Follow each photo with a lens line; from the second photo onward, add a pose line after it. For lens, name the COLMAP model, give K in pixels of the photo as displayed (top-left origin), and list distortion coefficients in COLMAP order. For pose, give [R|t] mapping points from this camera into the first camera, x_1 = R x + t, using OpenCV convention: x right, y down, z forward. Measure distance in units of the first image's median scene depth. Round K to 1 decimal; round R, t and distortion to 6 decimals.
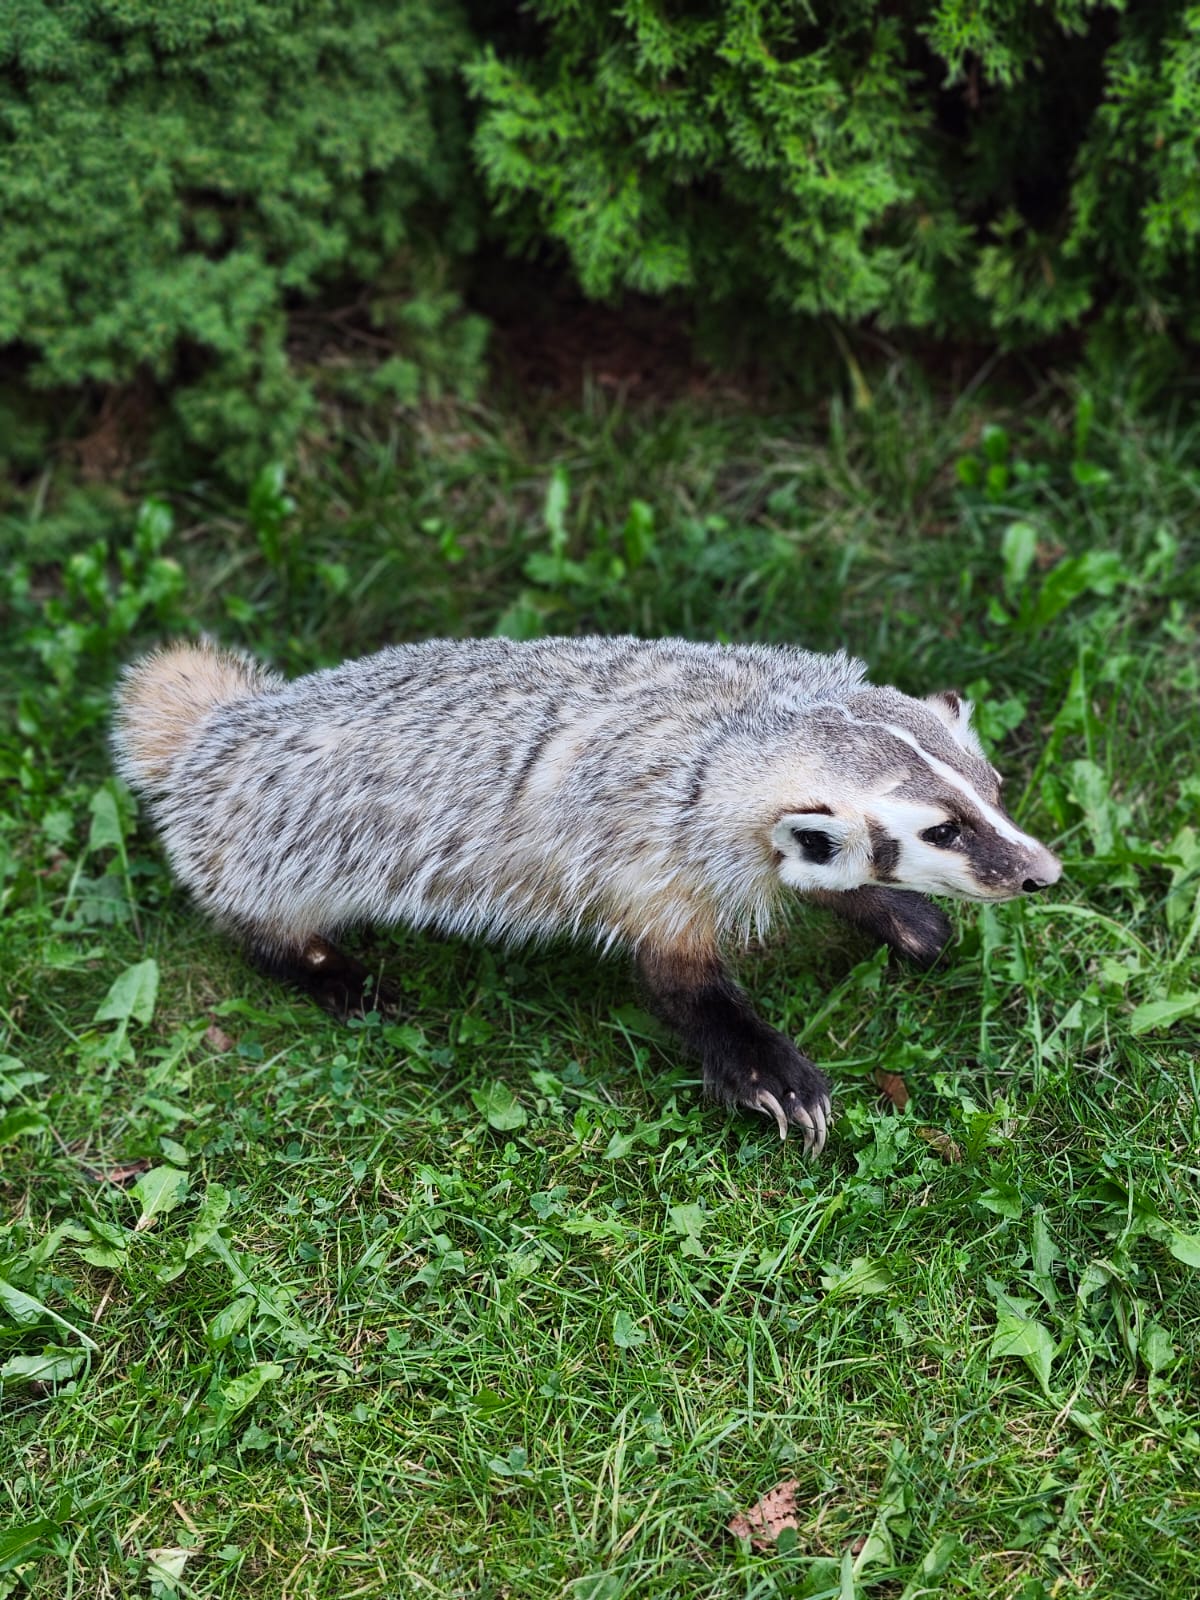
lens RADIAL K [[2252.2, 0, 593.5], [0, 2252.2, 817.5], [0, 0, 1]] dist [0.097952, 0.000000]
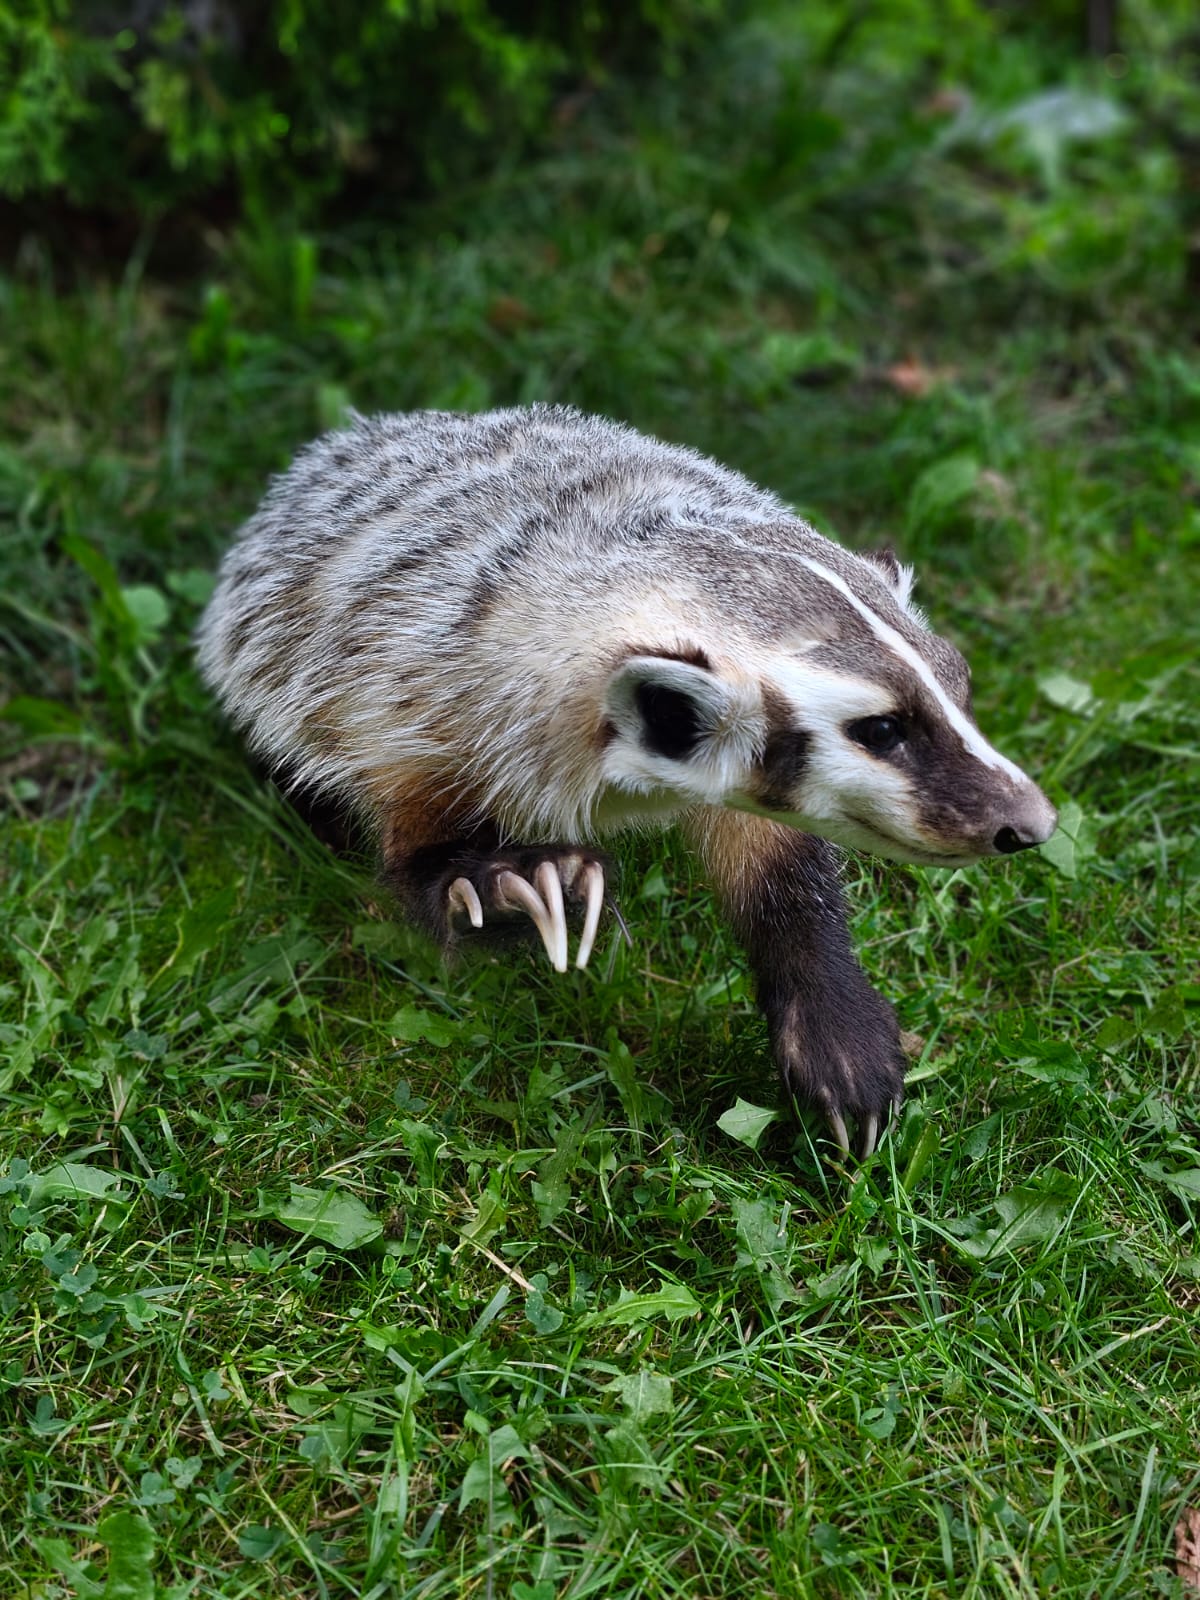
lens RADIAL K [[2252.2, 0, 600.7], [0, 2252.2, 810.2], [0, 0, 1]] dist [0.097952, 0.000000]
pose [[0.780038, -0.234899, 0.579968, -0.297069], [0.270755, 0.962308, 0.025598, 0.025057], [-0.564121, 0.137062, 0.814237, 0.413508]]
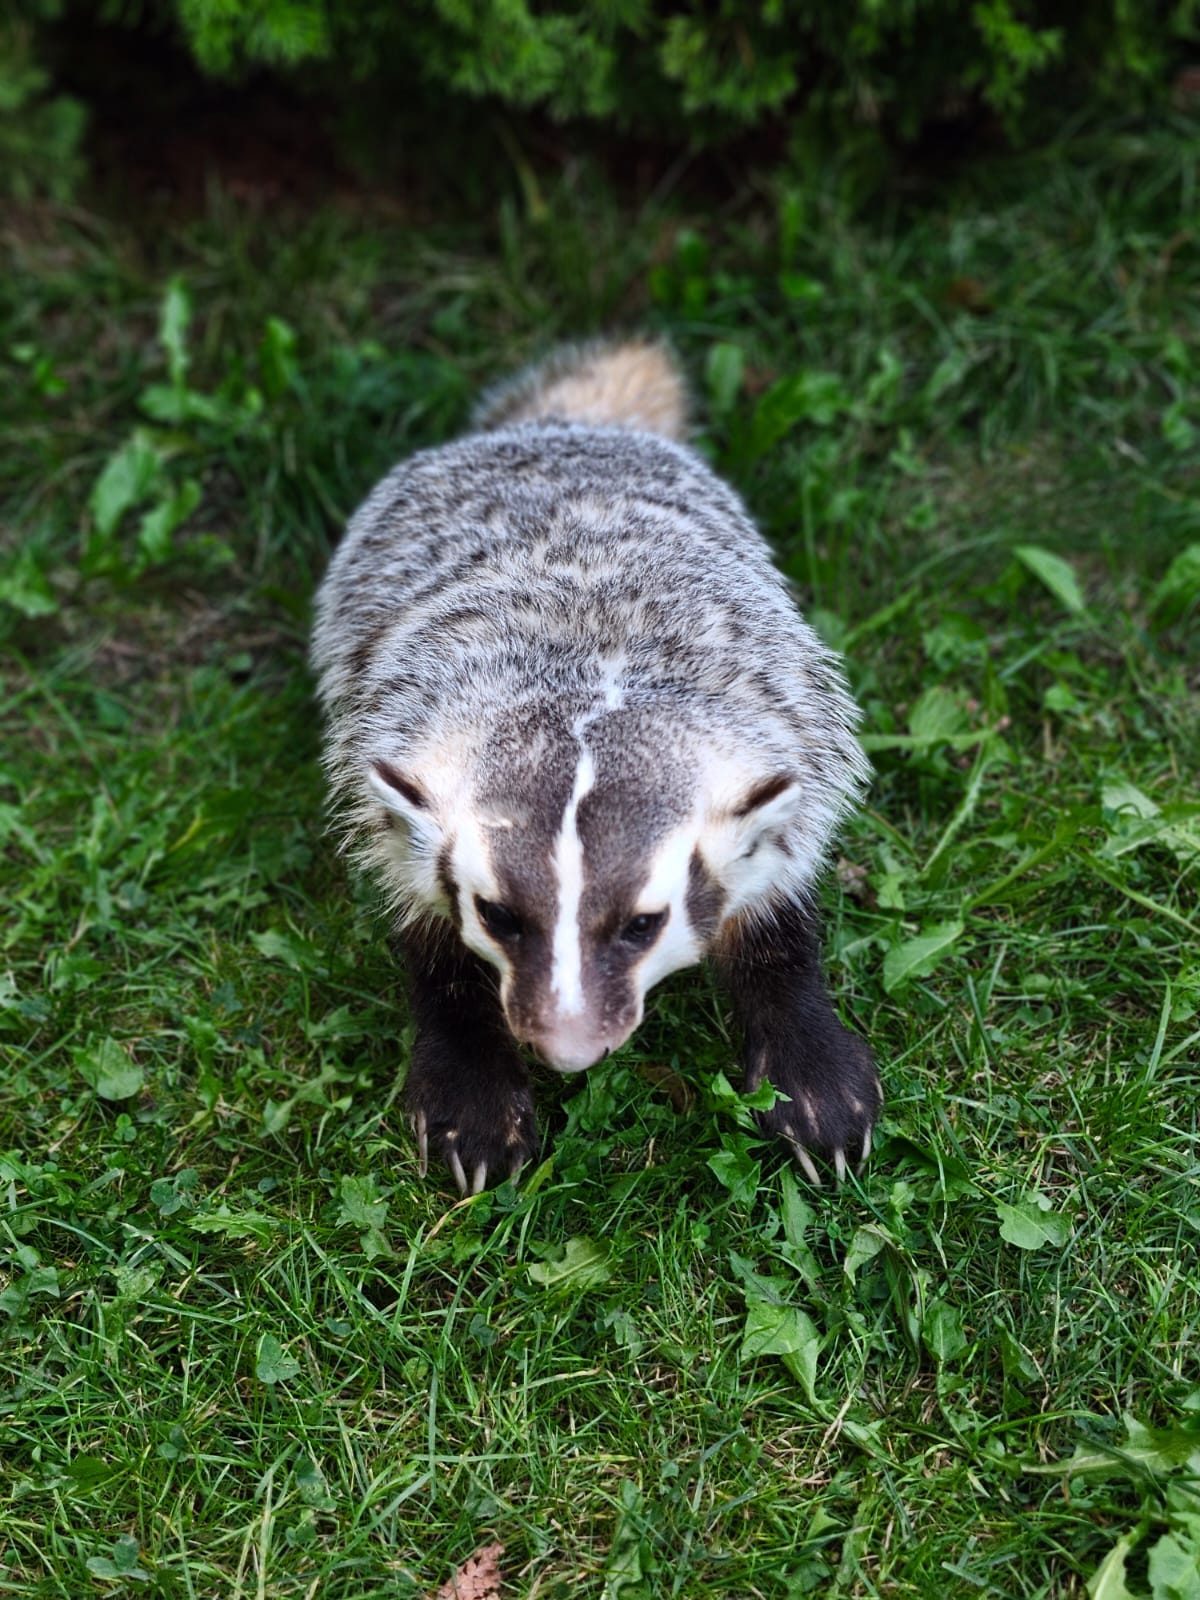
lens RADIAL K [[2252.2, 0, 598.8], [0, 2252.2, 823.4], [0, 0, 1]] dist [0.097952, 0.000000]
pose [[0.989699, -0.039485, 0.137611, 0.020438], [0.032618, 0.998124, 0.051805, 0.007916], [-0.139398, -0.046782, 0.989131, 0.192973]]
